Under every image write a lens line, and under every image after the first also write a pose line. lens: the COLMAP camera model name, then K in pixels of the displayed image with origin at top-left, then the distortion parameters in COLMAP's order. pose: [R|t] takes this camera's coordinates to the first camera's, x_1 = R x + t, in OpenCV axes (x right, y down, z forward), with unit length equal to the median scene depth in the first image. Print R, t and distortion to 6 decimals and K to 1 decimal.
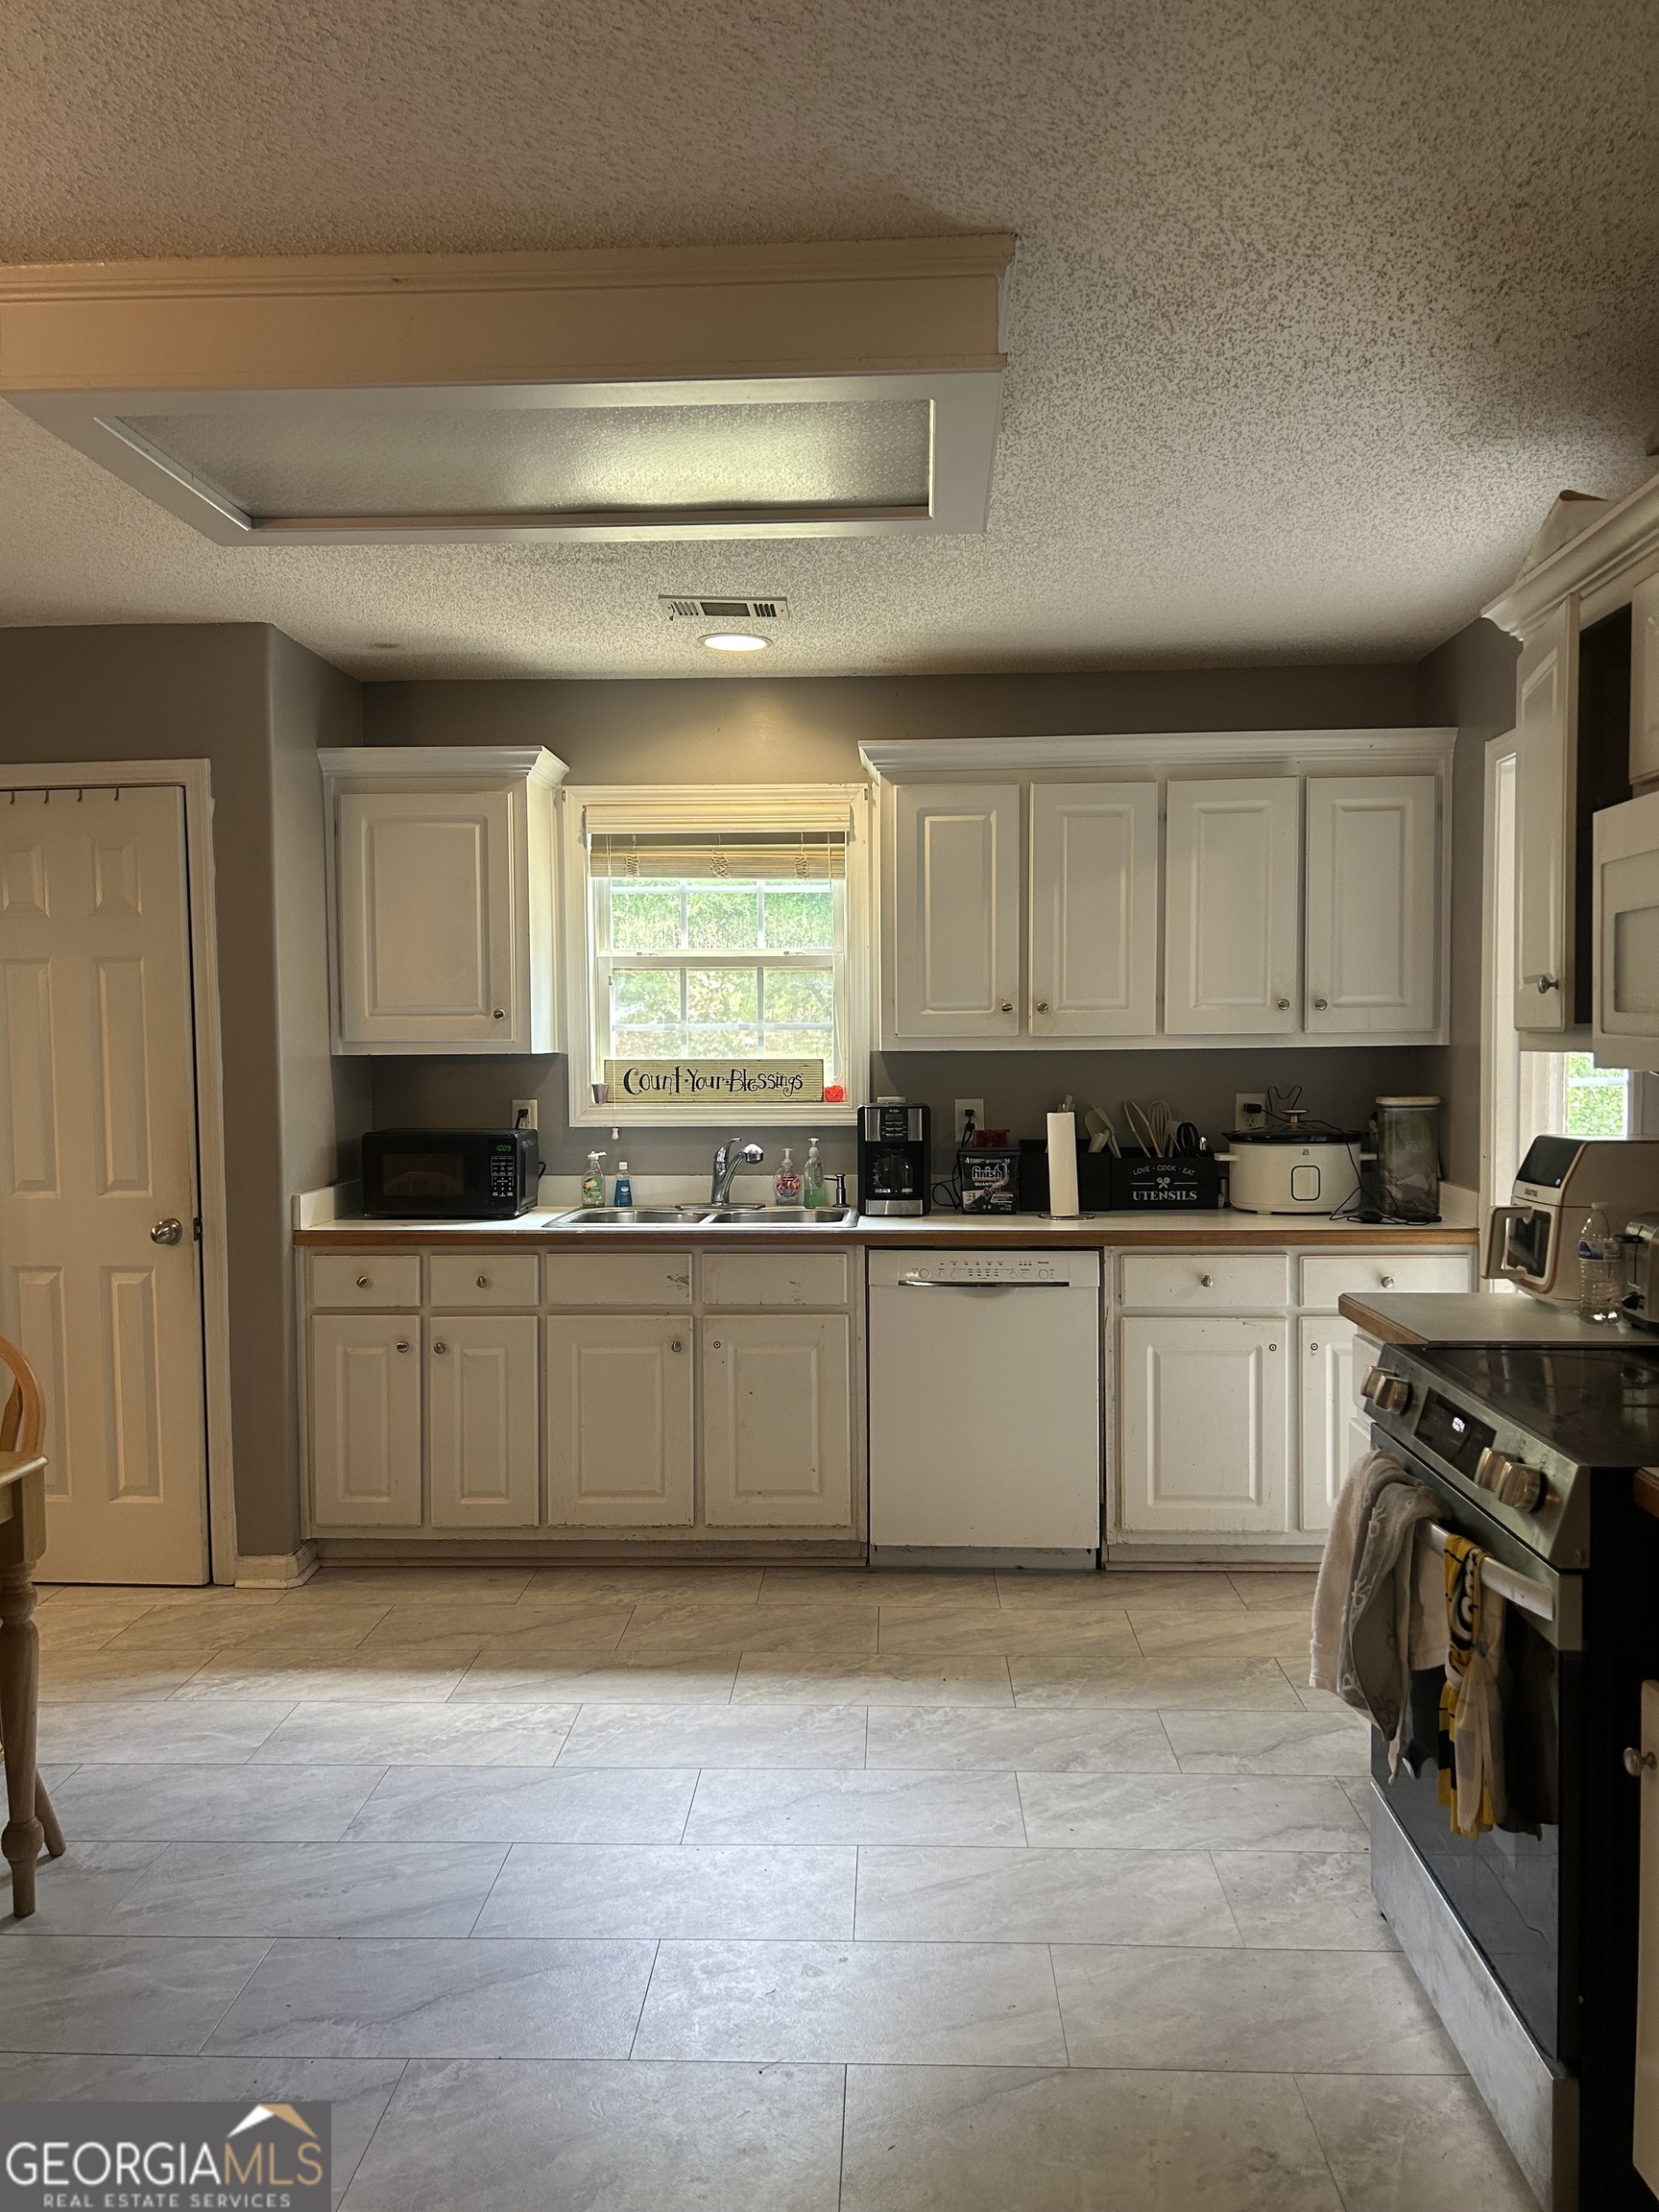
lens RADIAL K [[1672.1, 0, 831.7], [0, 1672.1, 1114.0], [0, 0, 1]] dist [0.034092, -0.041850]
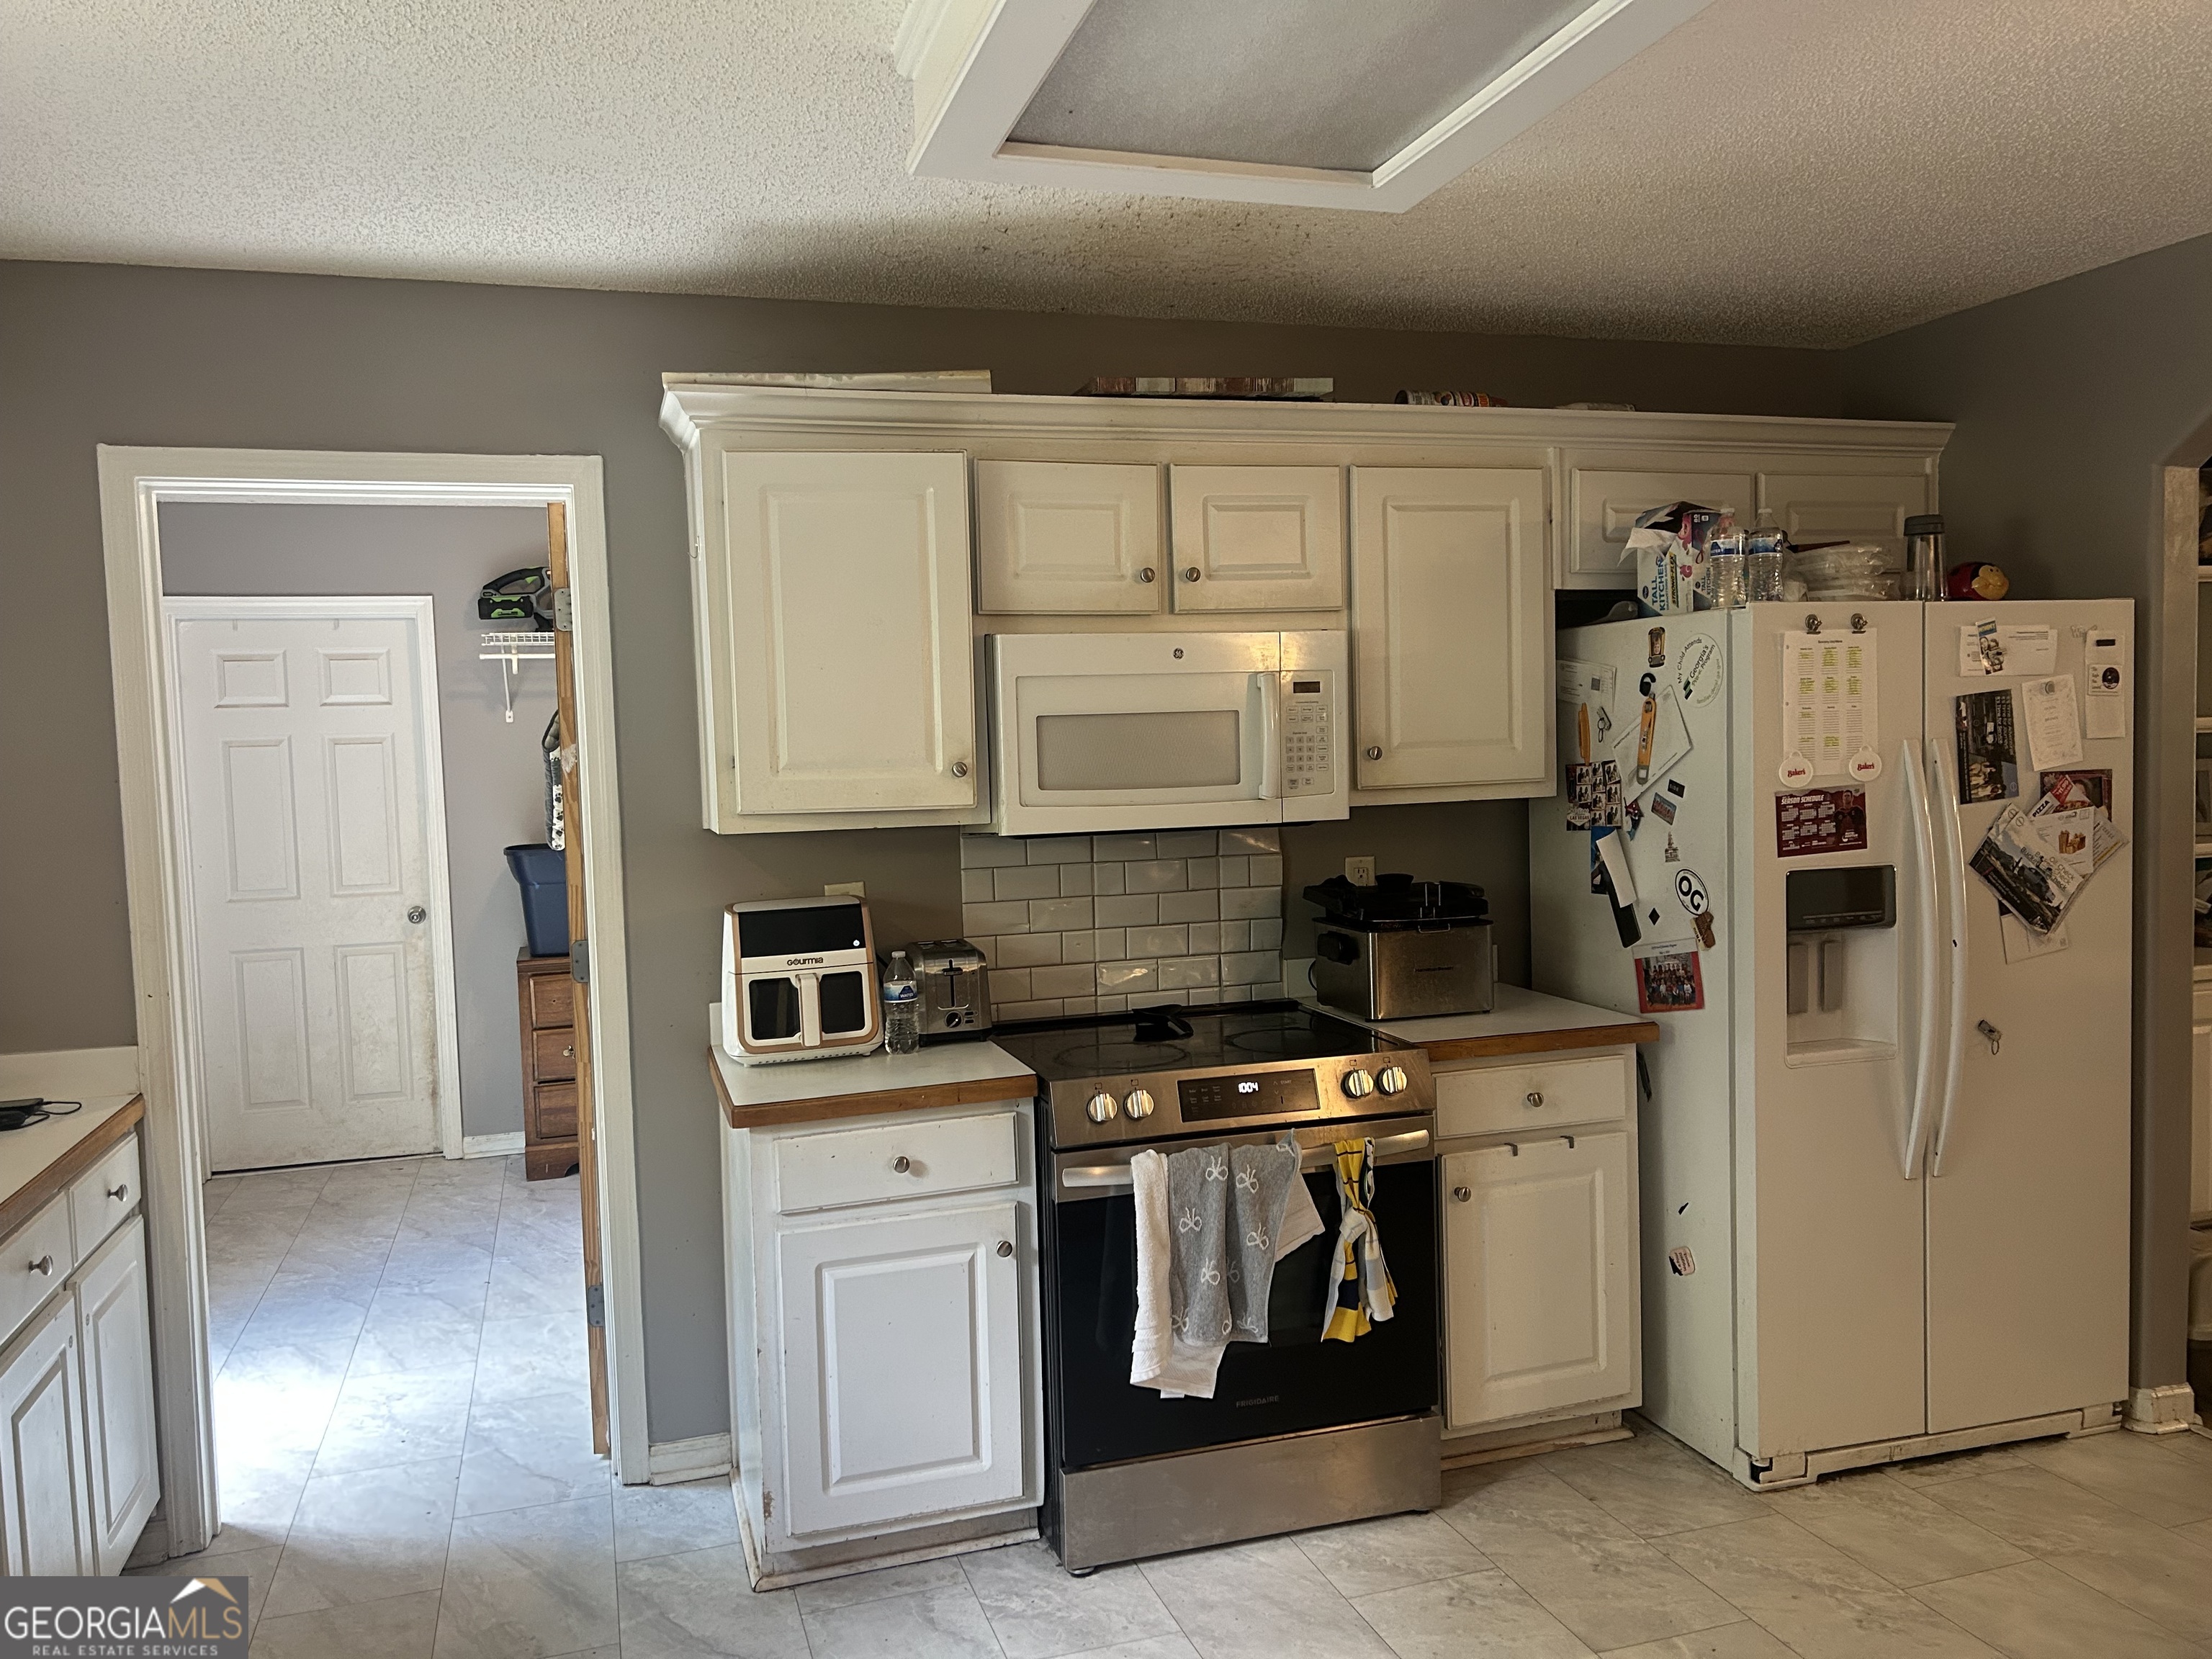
lens RADIAL K [[1672.1, 0, 1106.1], [0, 1672.1, 832.1], [0, 0, 1]] dist [0.034092, -0.041850]
pose [[-0.343301, -0.036662, 0.938510, -0.429484], [0.073088, 0.995165, 0.065610, -0.060984], [-0.936377, 0.091117, -0.338962, 0.774250]]
